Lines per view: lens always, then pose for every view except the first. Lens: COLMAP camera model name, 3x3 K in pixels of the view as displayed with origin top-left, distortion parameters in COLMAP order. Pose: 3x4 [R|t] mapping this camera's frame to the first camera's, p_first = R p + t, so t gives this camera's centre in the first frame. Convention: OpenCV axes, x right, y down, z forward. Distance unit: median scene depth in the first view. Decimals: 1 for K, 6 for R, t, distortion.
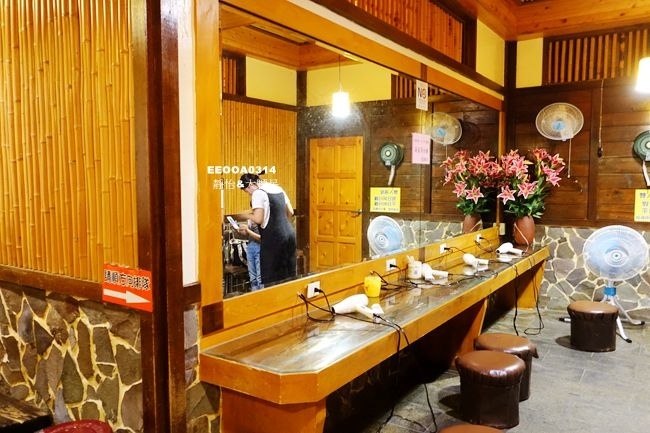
lens RADIAL K [[520.4, 0, 324.9], [0, 520.4, 215.6], [0, 0, 1]] dist [0.006696, 0.000486]
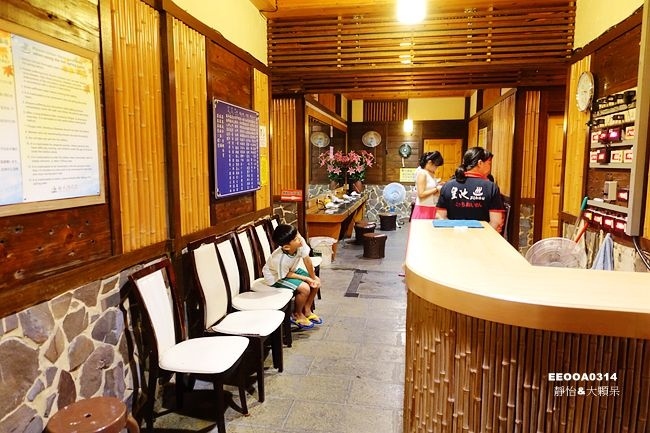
lens RADIAL K [[454.0, 0, 324.0], [0, 454.0, 218.2], [0, 0, 1]] dist [0.001823, 0.000126]
pose [[0.917404, -0.046064, 0.395283, -0.542548], [0.023926, 0.997866, 0.060756, 0.041607], [-0.397238, -0.046280, 0.916548, -0.758964]]
